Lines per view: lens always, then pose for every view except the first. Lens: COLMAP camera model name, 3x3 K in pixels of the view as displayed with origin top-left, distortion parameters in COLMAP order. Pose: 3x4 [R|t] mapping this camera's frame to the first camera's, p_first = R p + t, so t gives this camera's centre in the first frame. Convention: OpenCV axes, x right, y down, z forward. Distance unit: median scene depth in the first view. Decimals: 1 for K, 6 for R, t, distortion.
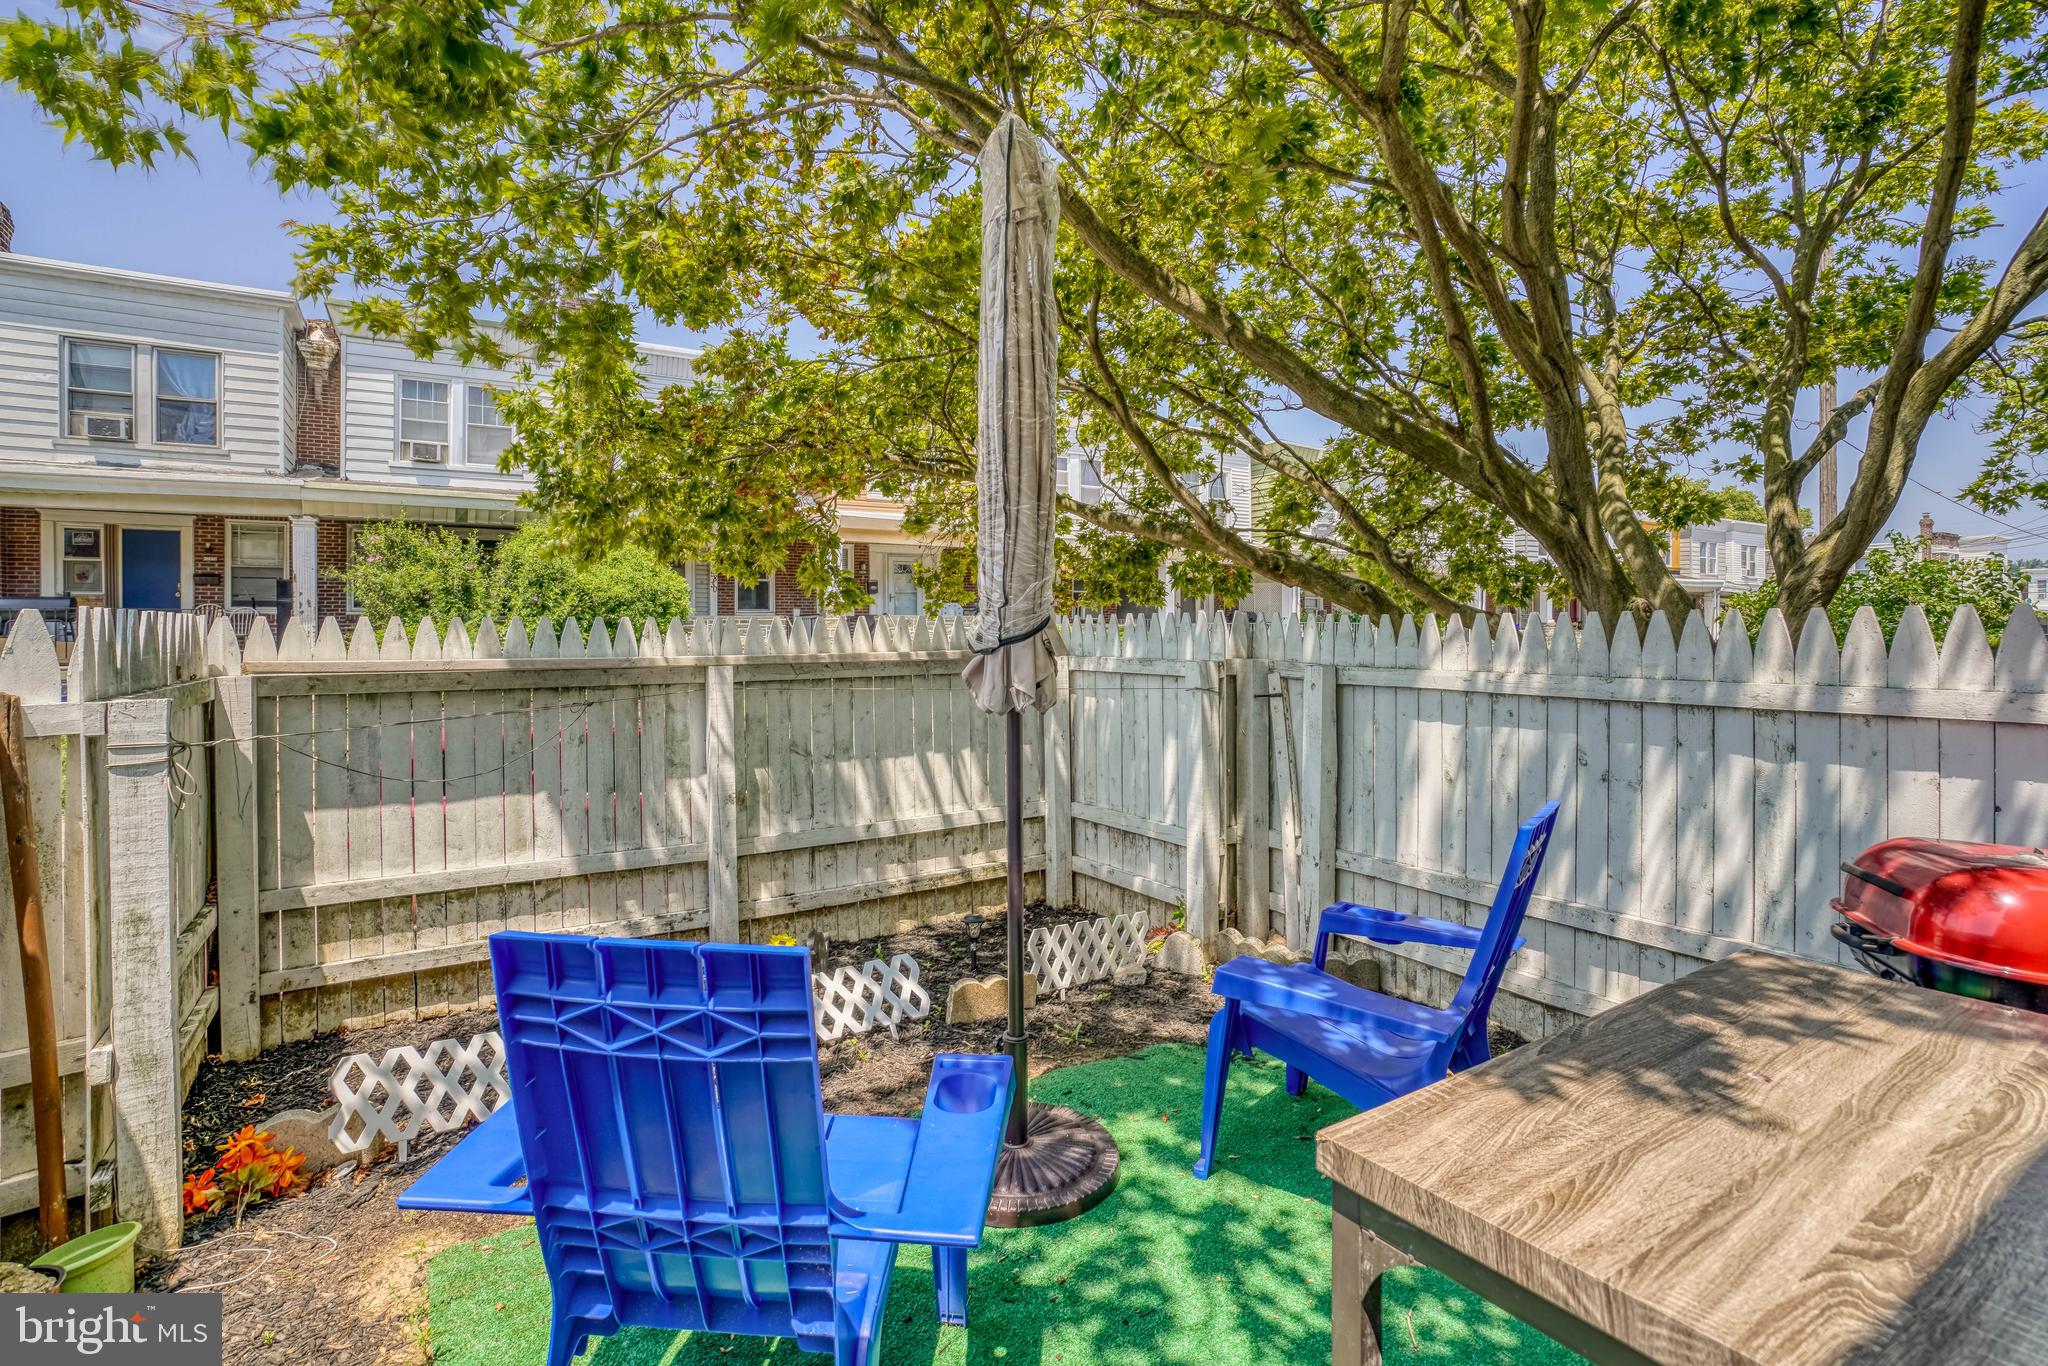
lens RADIAL K [[976.1, 0, 992.9], [0, 976.1, 645.9], [0, 0, 1]] dist [-0.046934, 0.019221]
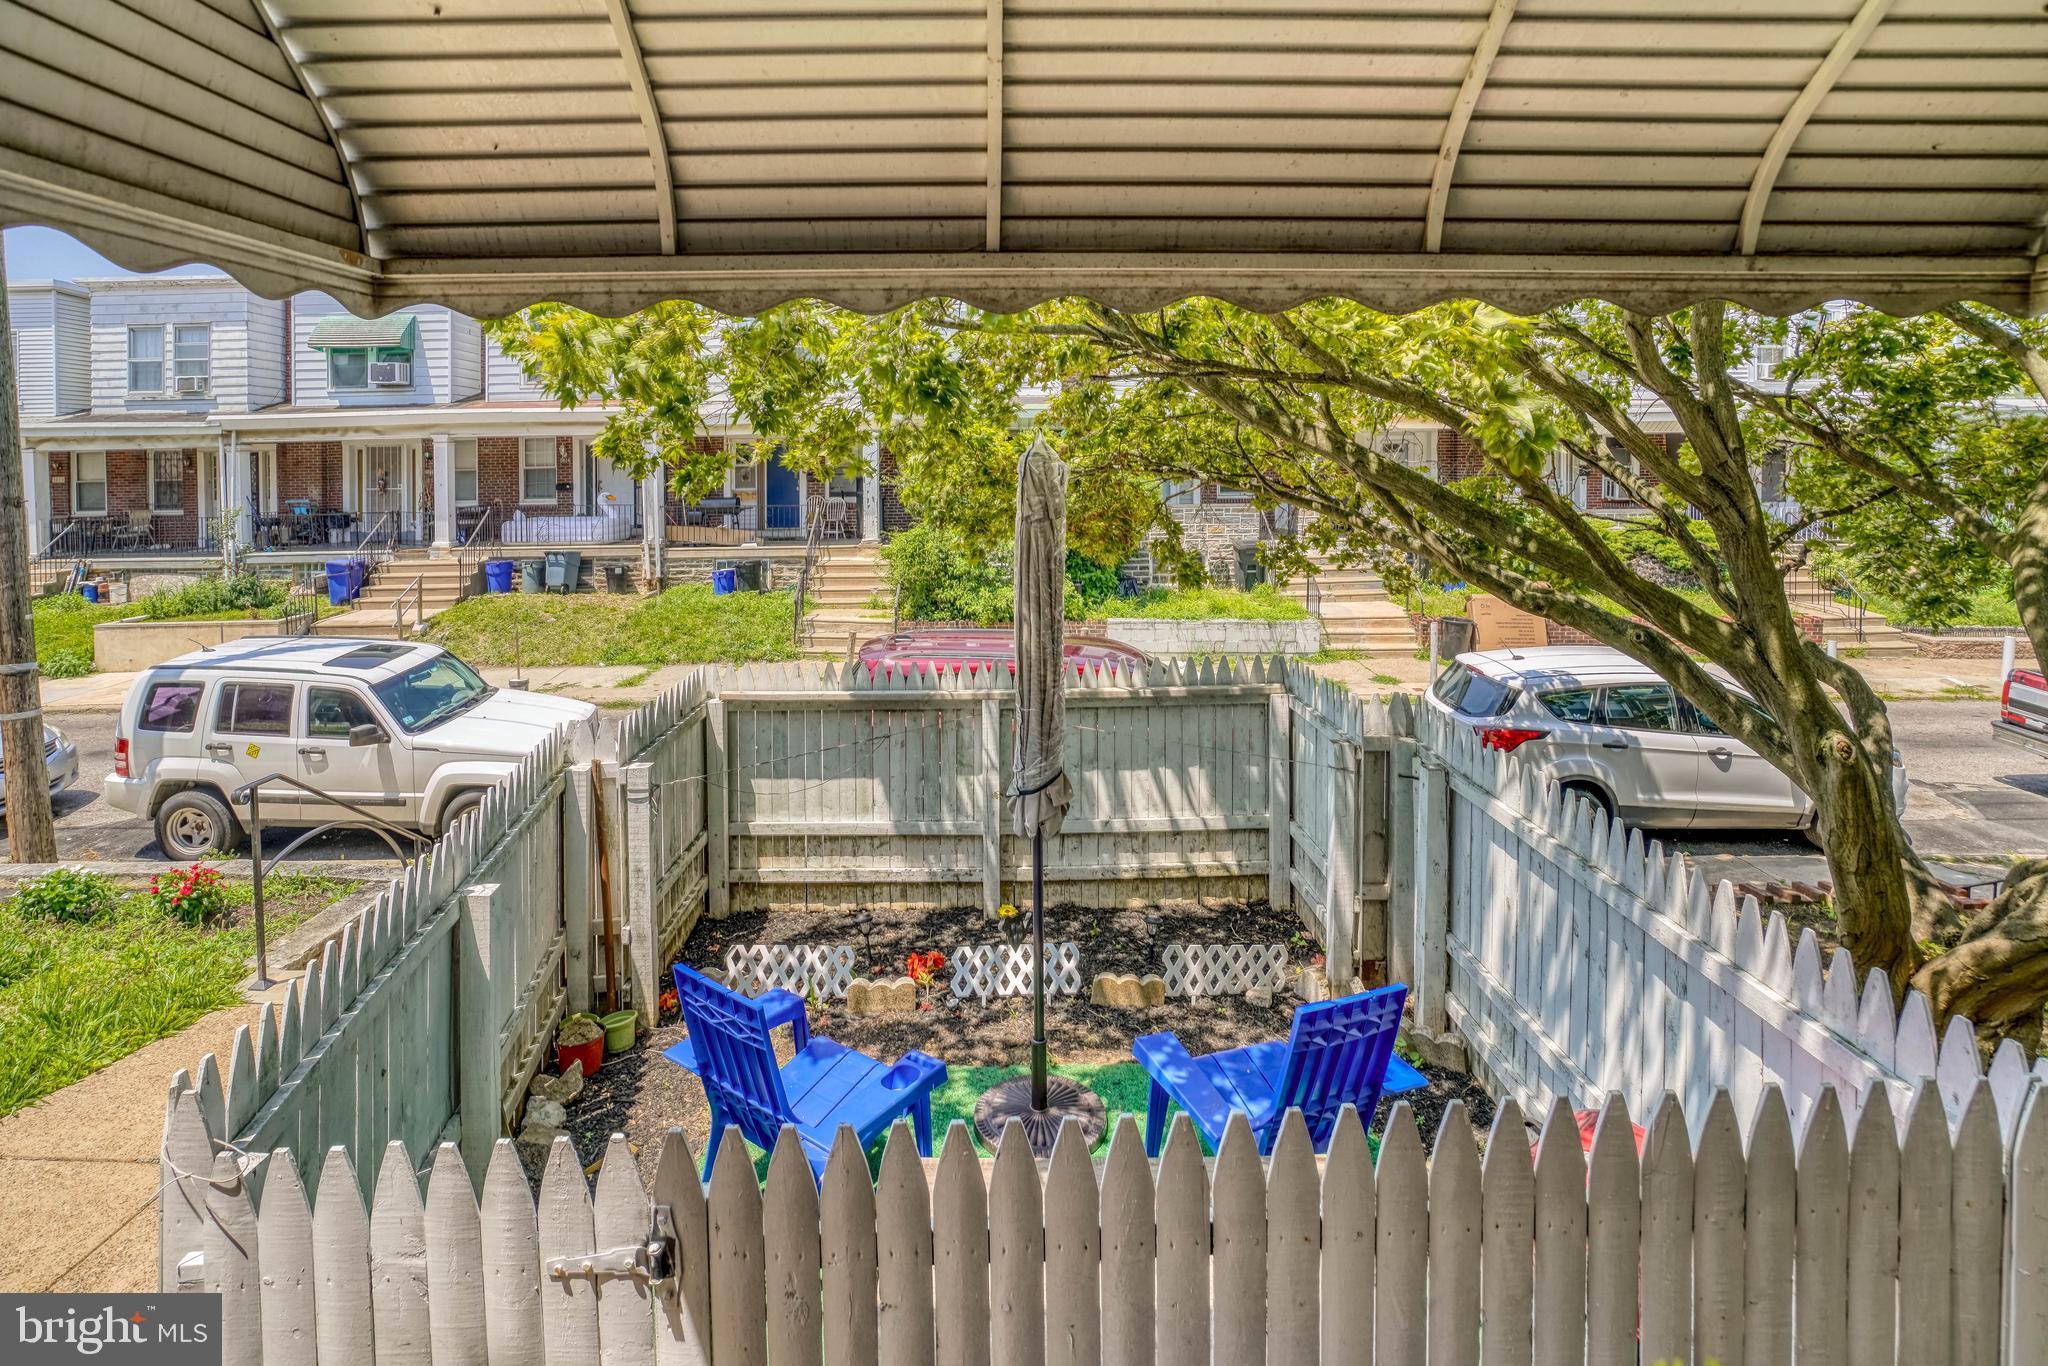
lens RADIAL K [[1025.0, 0, 975.0], [0, 1025.0, 455.3], [0, 0, 1]] dist [-0.037139, 0.006899]
pose [[0.835807, -0.010289, -0.548927, 0.576864], [0.010742, 0.999939, -0.002386, -0.366412], [0.548918, -0.003902, 0.835867, -0.284003]]
